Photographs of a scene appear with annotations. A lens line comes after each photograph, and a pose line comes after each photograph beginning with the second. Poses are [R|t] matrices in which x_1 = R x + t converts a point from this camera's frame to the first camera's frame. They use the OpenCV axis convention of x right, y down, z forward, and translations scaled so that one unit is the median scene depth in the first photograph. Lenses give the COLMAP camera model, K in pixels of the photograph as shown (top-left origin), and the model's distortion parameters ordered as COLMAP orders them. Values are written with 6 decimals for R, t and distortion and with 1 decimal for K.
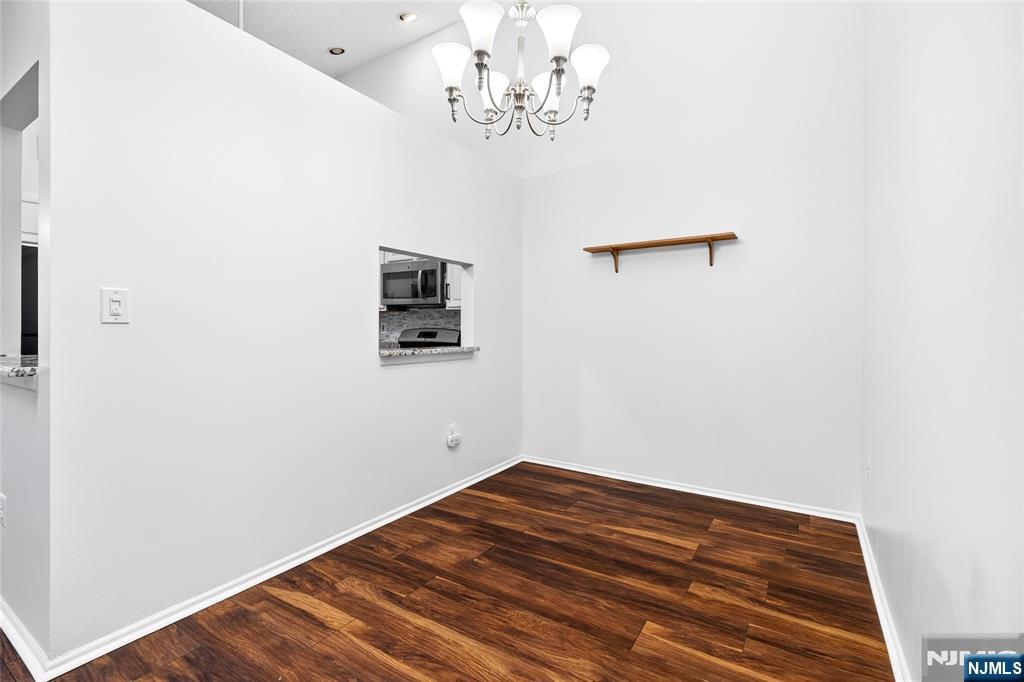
lens RADIAL K [[464.1, 0, 514.3], [0, 464.1, 329.7], [0, 0, 1]] dist [-0.000986, -0.000263]
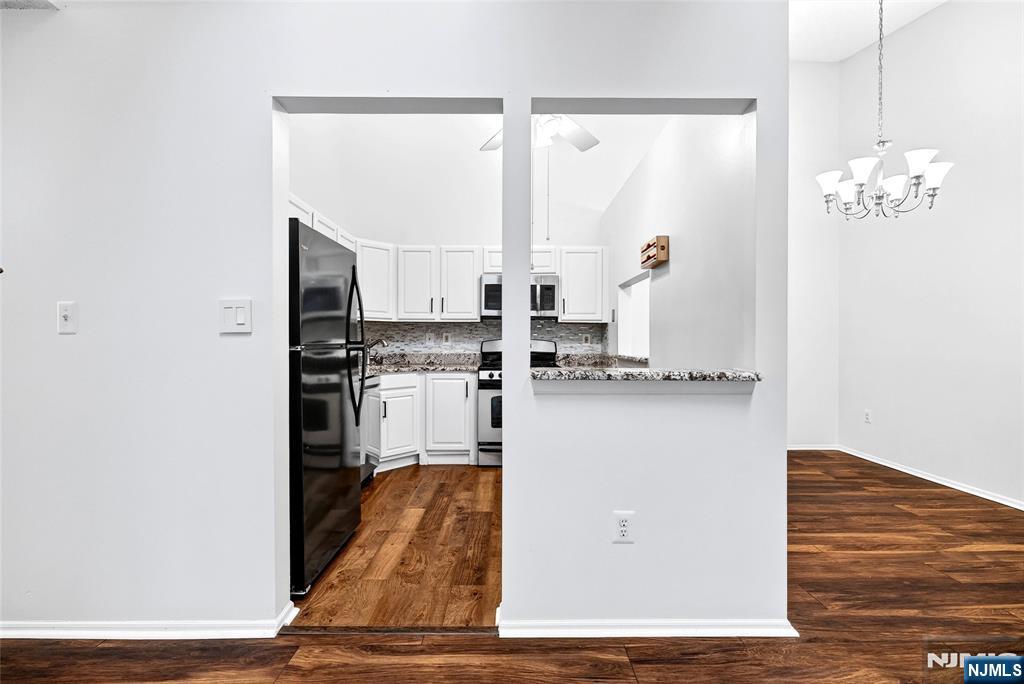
lens RADIAL K [[452.2, 0, 517.5], [0, 452.2, 343.9], [0, 0, 1]] dist [-0.000438, -0.000028]
pose [[0.837233, -0.003840, 0.546833, -1.638765], [0.001067, 0.999985, 0.005389, 0.004548], [-0.546845, -0.003928, 0.837224, 0.306657]]
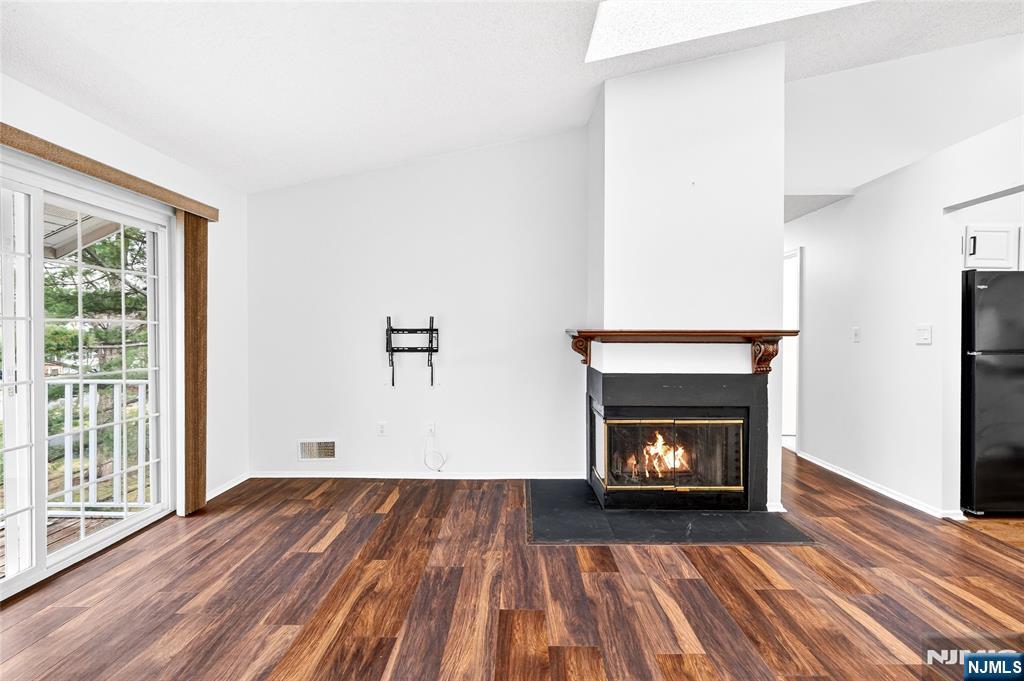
lens RADIAL K [[461.2, 0, 515.7], [0, 461.2, 334.7], [0, 0, 1]] dist [-0.000474, -0.000456]
pose [[0.531016, 0.002044, -0.847359, -1.025210], [-0.001616, 0.999998, 0.001399, -0.041958], [0.847360, 0.000626, 0.531018, -0.701714]]
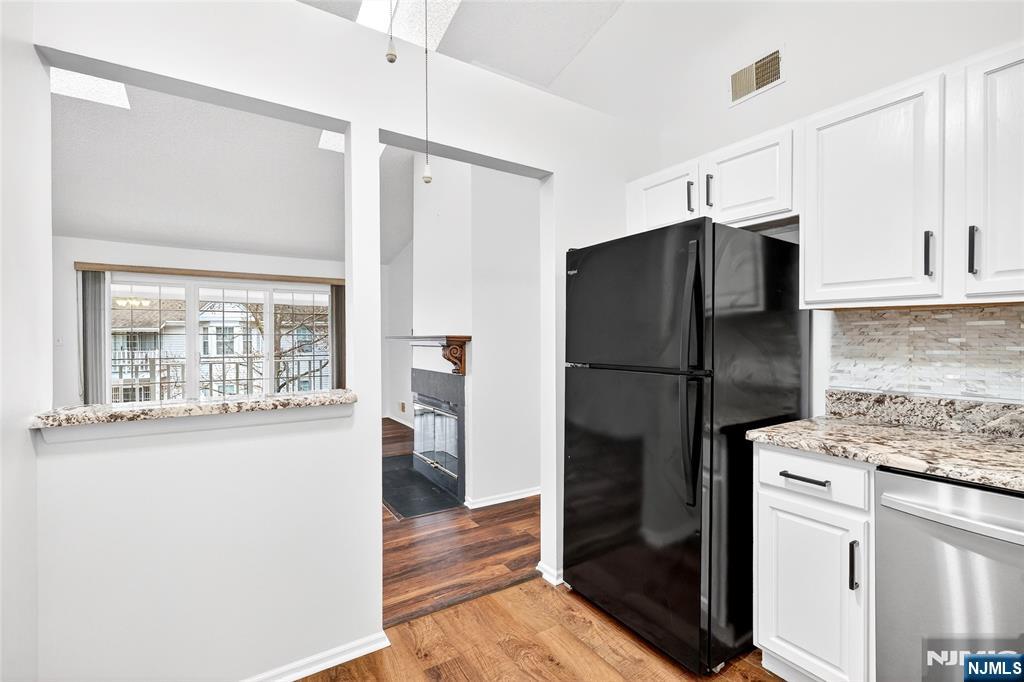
lens RADIAL K [[451.6, 0, 508.3], [0, 451.6, 340.0], [0, 0, 1]] dist [-0.001950, -0.000027]
pose [[-0.427168, 0.003163, -0.904167, -0.475929], [0.003706, 0.999992, 0.001747, -0.042249], [0.904165, -0.002605, -0.427176, 1.686825]]
